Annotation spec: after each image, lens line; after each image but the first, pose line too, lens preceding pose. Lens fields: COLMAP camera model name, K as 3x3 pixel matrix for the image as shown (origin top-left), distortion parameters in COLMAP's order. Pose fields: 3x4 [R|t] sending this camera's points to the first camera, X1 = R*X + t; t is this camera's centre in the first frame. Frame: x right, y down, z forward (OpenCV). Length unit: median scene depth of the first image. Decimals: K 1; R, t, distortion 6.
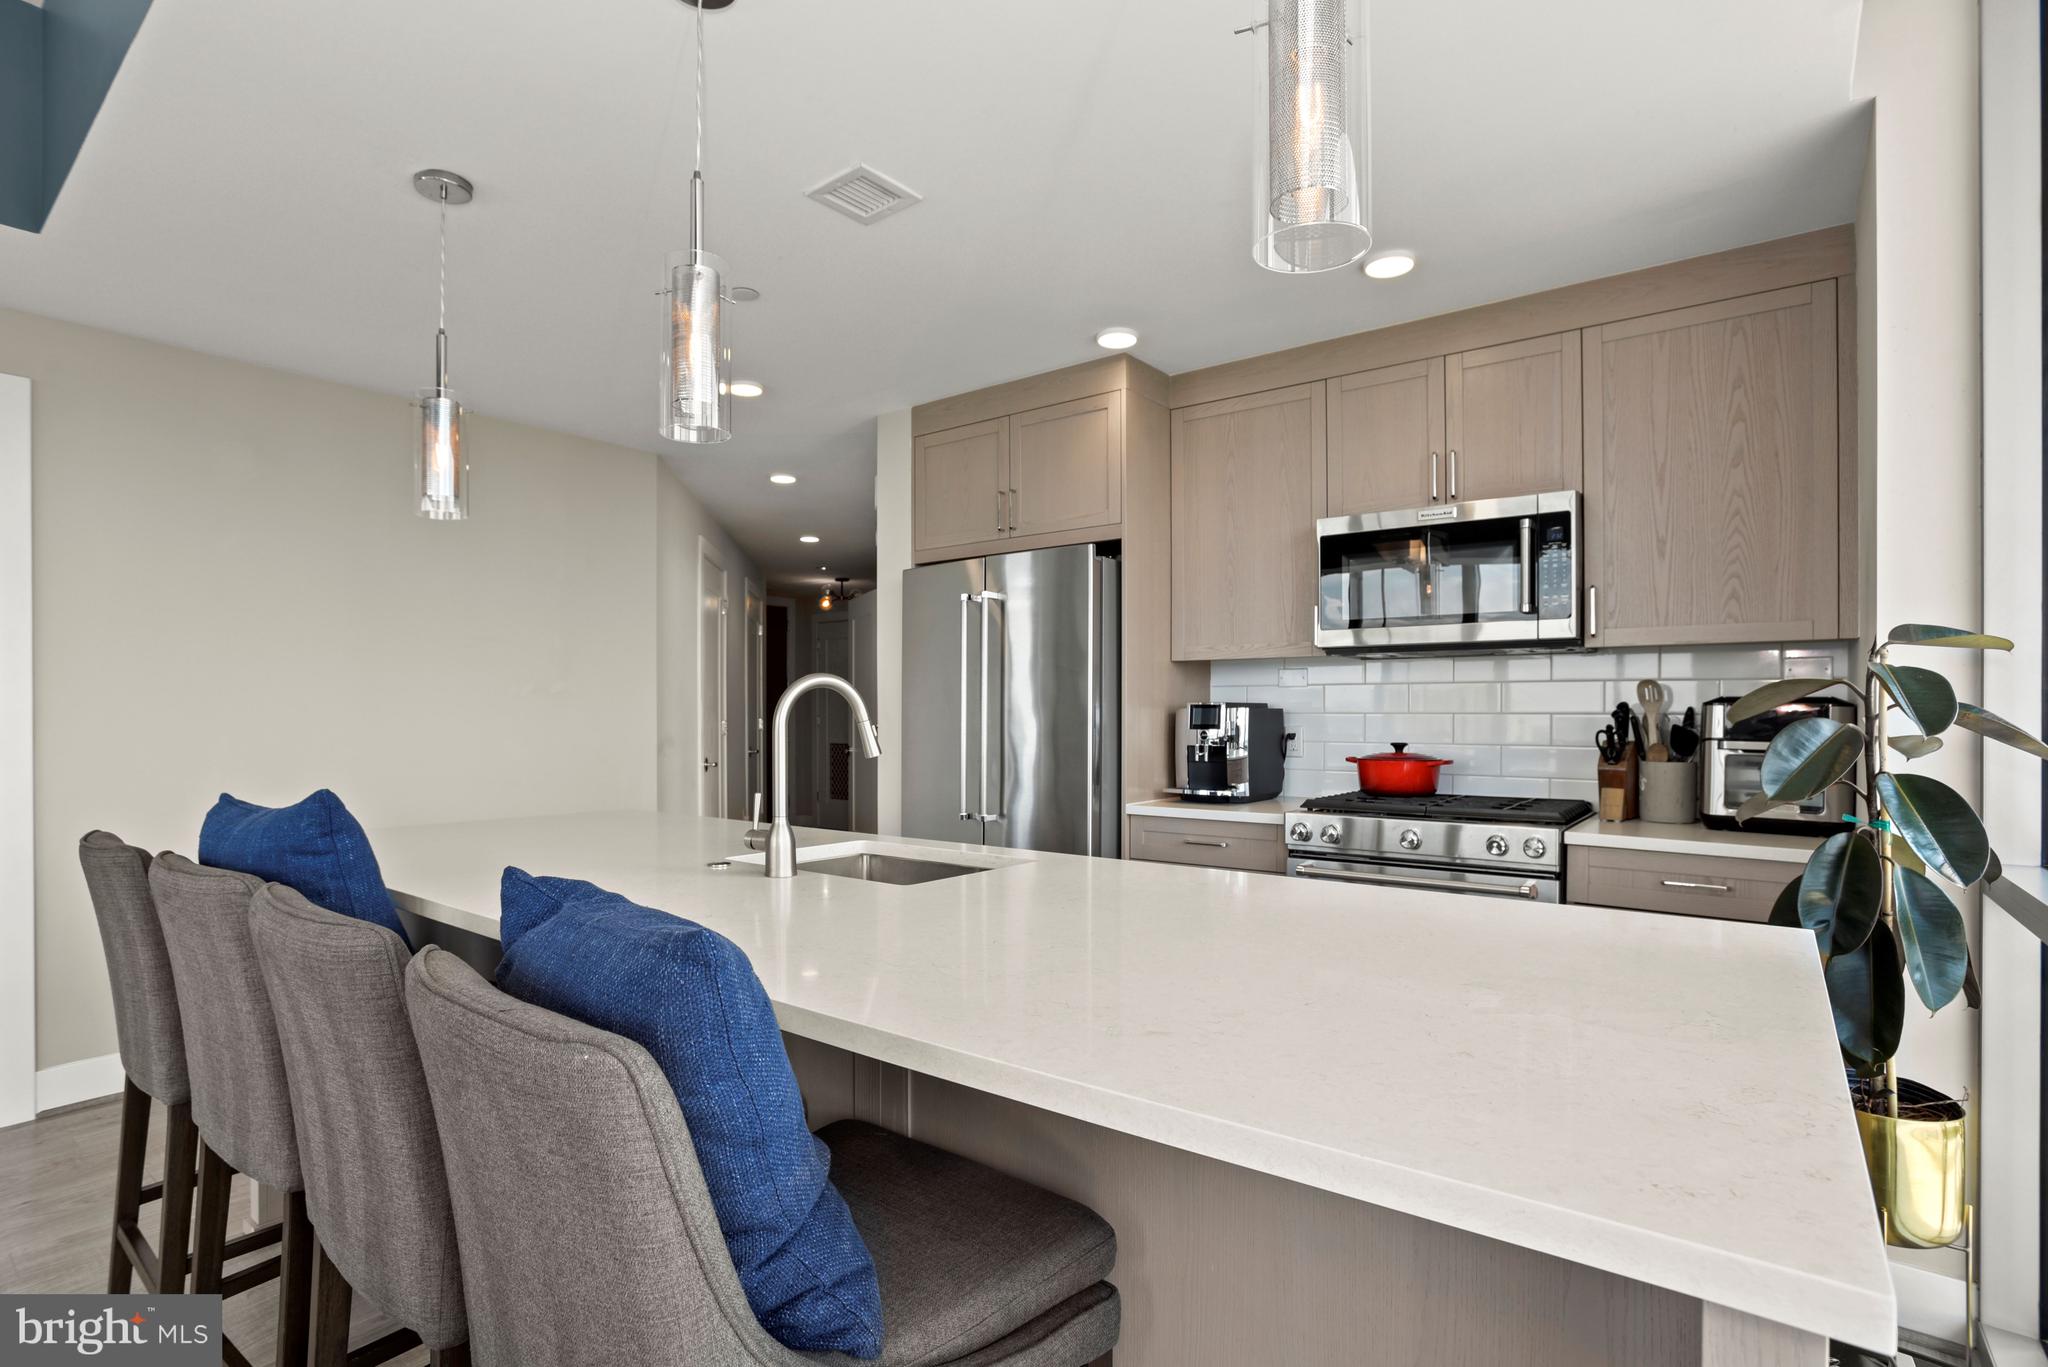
lens RADIAL K [[1005.2, 0, 1023.3], [0, 1005.2, 720.9], [0, 0, 1]] dist [-0.018344, 0.000061]
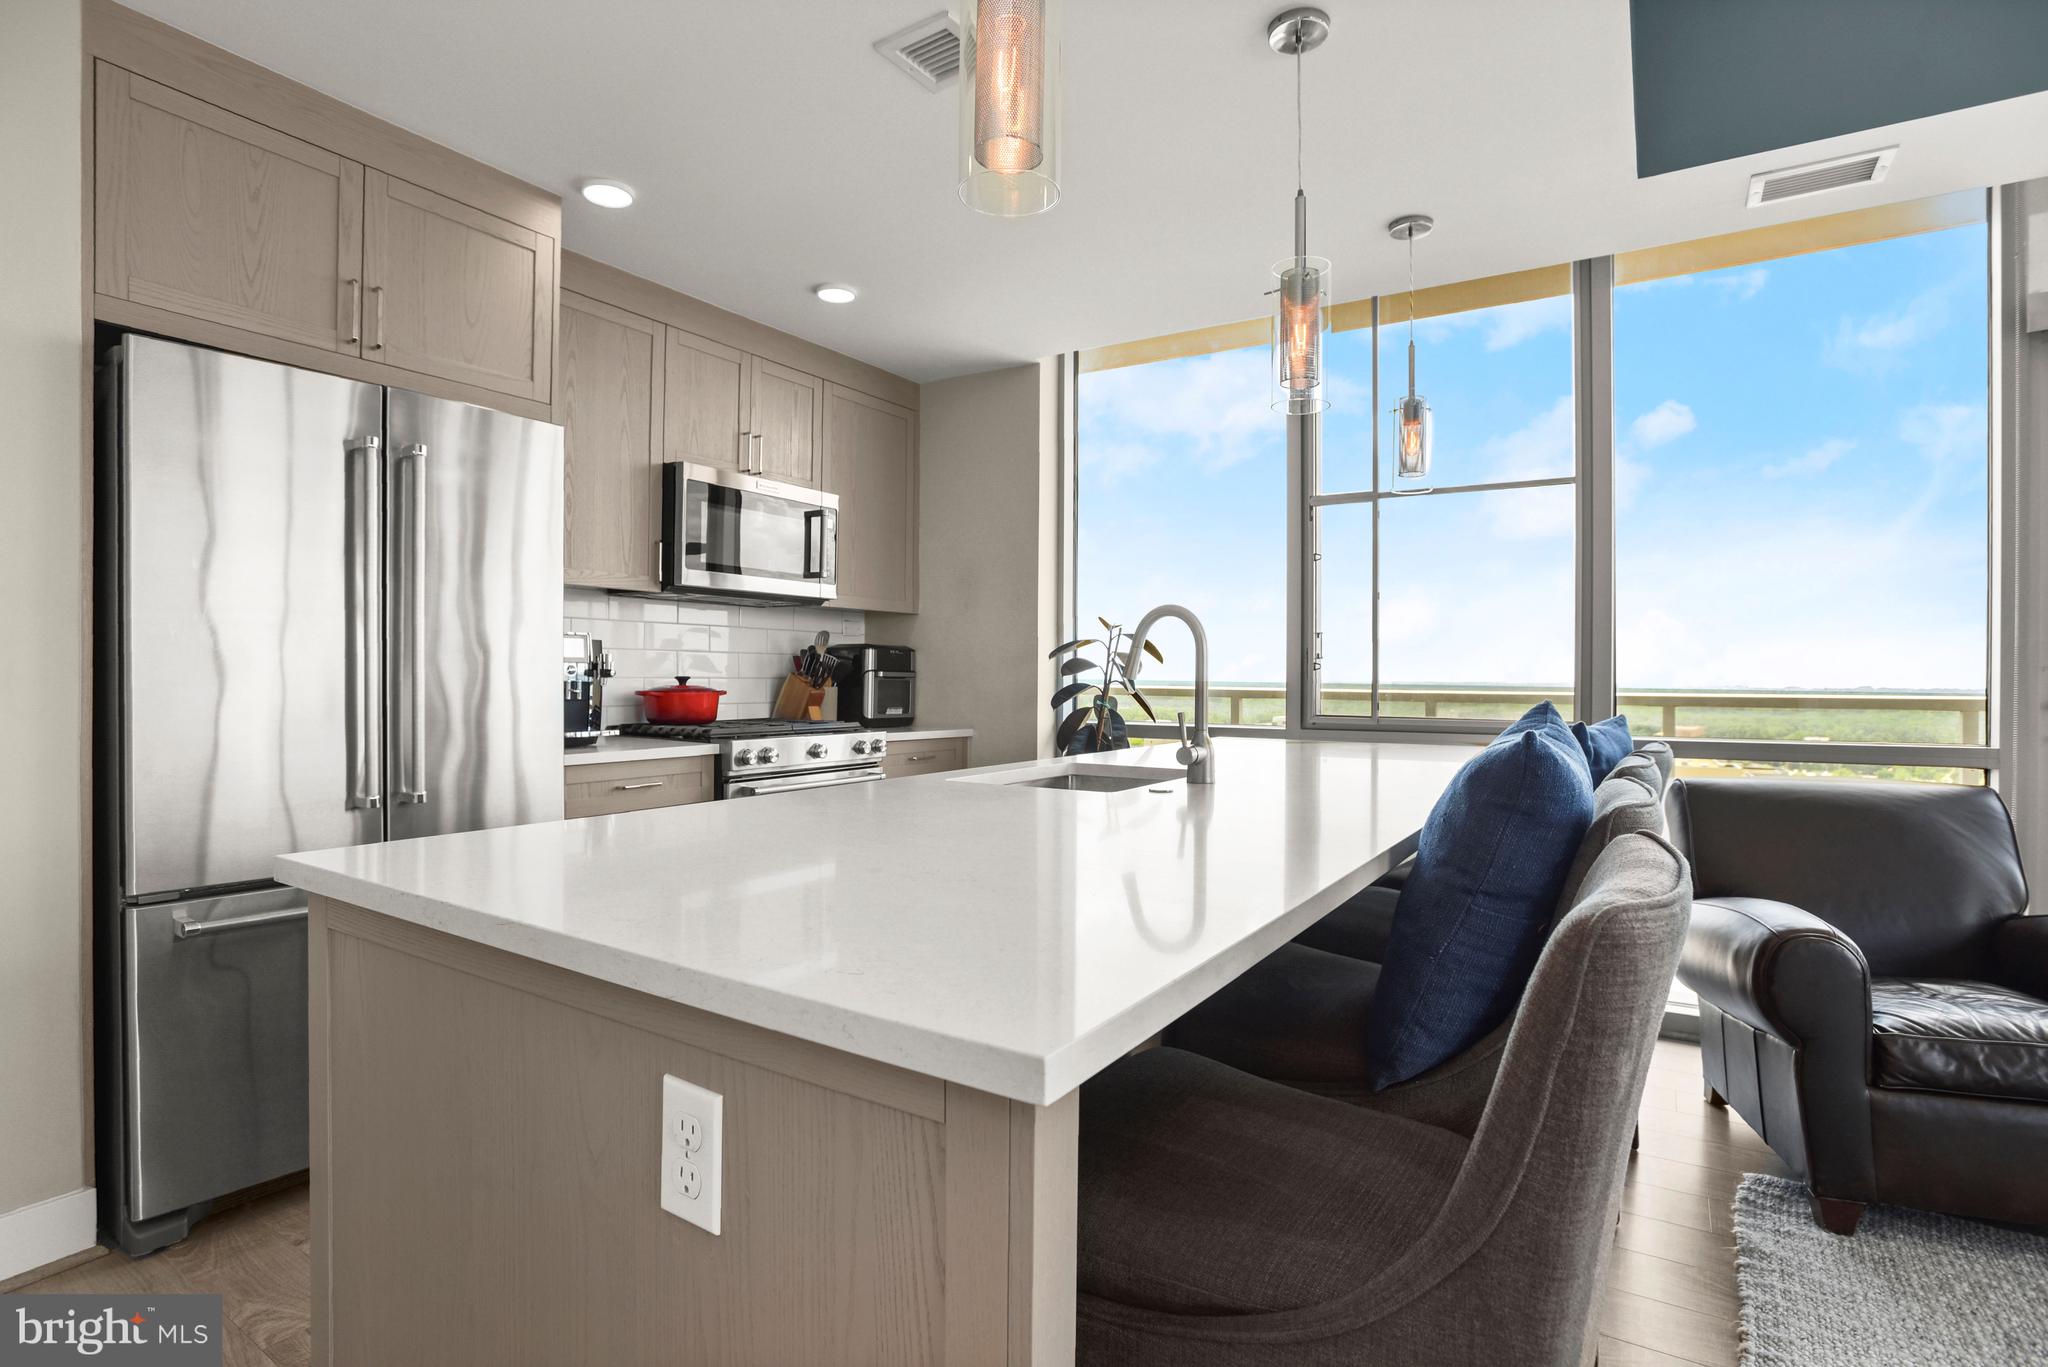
lens RADIAL K [[1002.9, 0, 1020.5], [0, 1002.9, 681.5], [0, 0, 1]] dist [-0.053486, 0.017702]
pose [[-0.065857, -0.008496, 0.997793, -0.765033], [-0.003243, 0.999960, 0.008300, 0.017896], [-0.997824, -0.002689, -0.065882, 0.727823]]
